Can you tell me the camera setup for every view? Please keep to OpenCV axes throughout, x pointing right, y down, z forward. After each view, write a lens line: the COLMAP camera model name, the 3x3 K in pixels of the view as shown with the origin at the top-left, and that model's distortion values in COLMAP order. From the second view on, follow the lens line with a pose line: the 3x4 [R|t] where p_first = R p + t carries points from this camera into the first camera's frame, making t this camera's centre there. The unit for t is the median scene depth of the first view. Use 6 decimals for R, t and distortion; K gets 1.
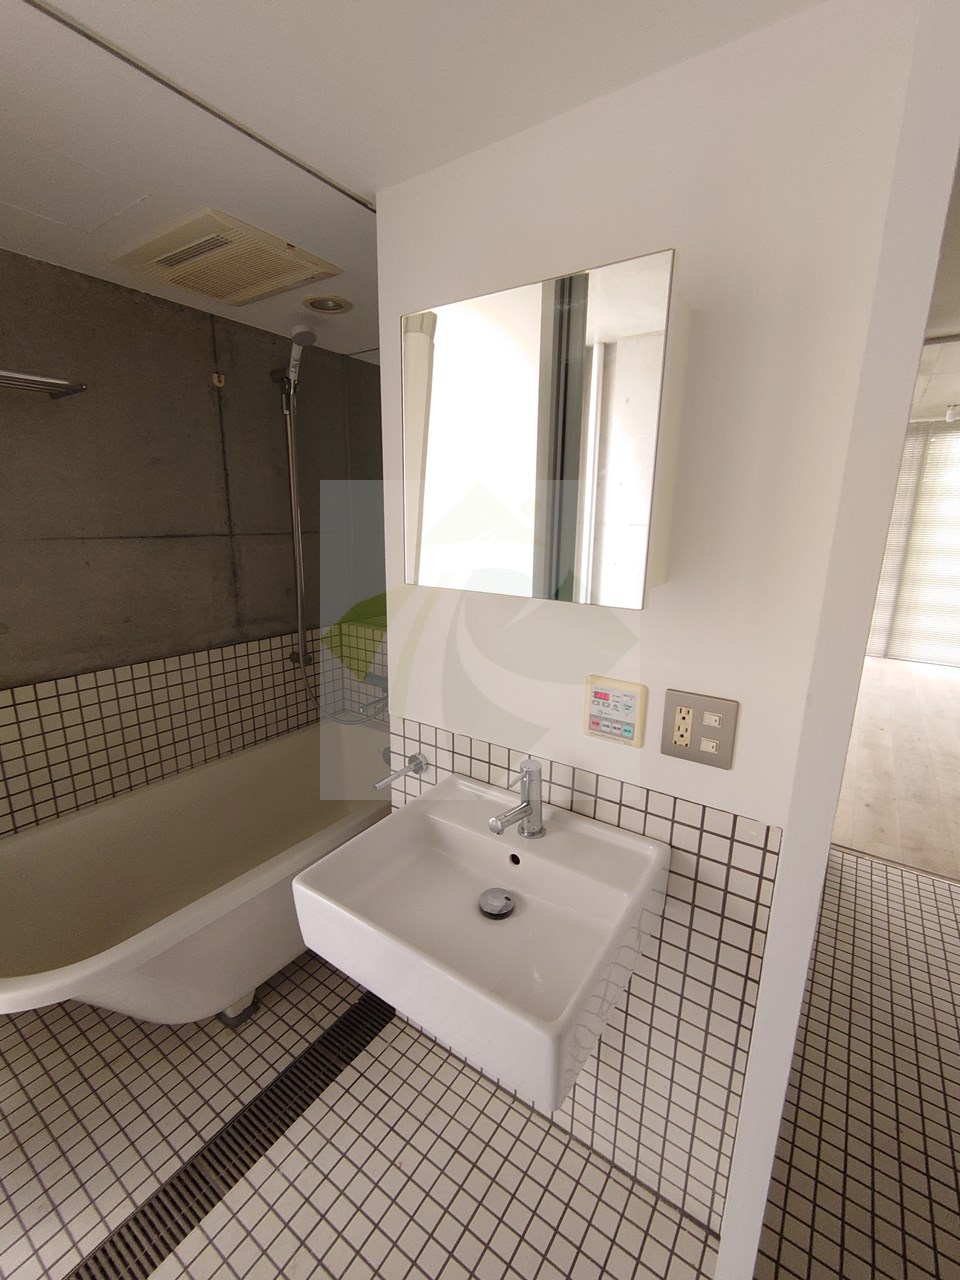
lens RADIAL K [[551.2, 0, 485.3], [0, 551.2, 643.4], [0, 0, 1]] dist [0.000184, -0.000862]
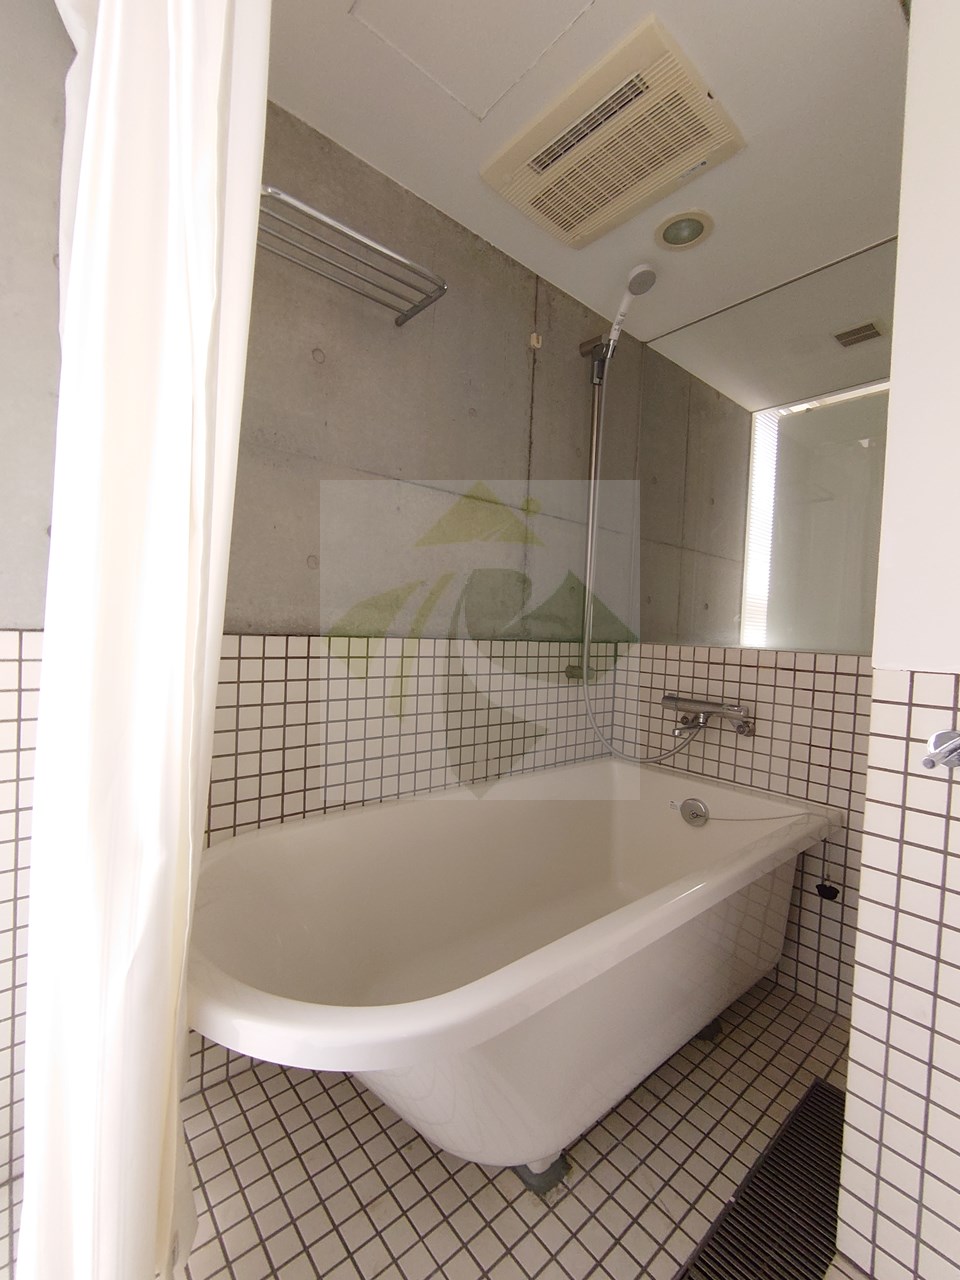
lens RADIAL K [[548.9, 0, 480.0], [0, 548.9, 640.0], [0, 0, 1]] dist [-0.000325, -0.006042]
pose [[0.962545, 0.025658, -0.269906, -0.314708], [-0.082696, 0.975858, -0.202144, 0.189233], [0.258204, 0.216892, 0.941429, 0.234004]]
